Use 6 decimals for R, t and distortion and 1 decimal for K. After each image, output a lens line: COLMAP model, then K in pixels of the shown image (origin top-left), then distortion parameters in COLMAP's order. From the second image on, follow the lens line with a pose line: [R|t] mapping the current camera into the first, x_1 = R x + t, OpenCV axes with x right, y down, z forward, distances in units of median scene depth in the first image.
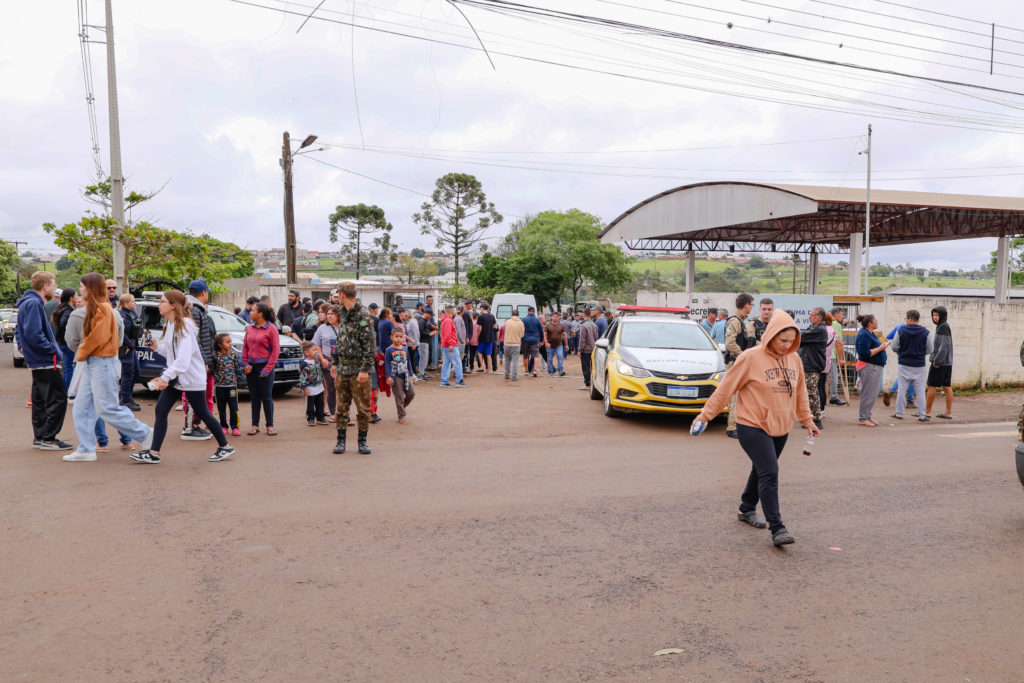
lens RADIAL K [[759.7, 0, 510.7], [0, 759.7, 345.7], [0, 0, 1]] dist [0.041799, 0.001480]
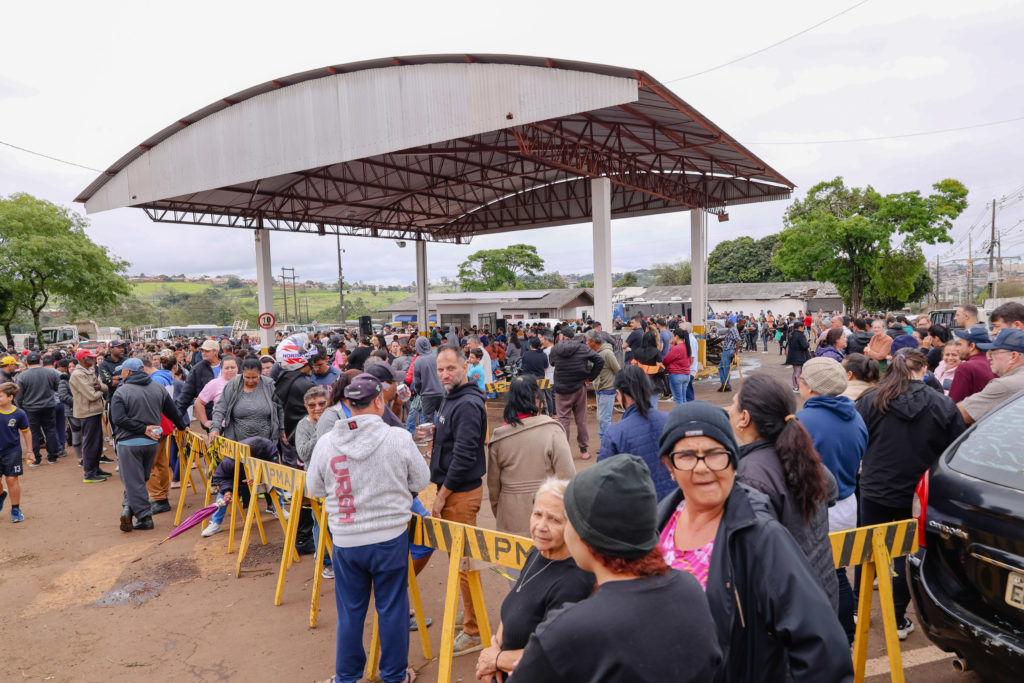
lens RADIAL K [[700.3, 0, 511.3], [0, 700.3, 346.9], [0, 0, 1]] dist [-0.002421, -0.000505]
pose [[0.775516, -0.078009, 0.626490, 0.022527], [0.088237, 0.995990, 0.014792, -0.014618], [-0.625131, 0.043809, 0.779289, 0.272449]]
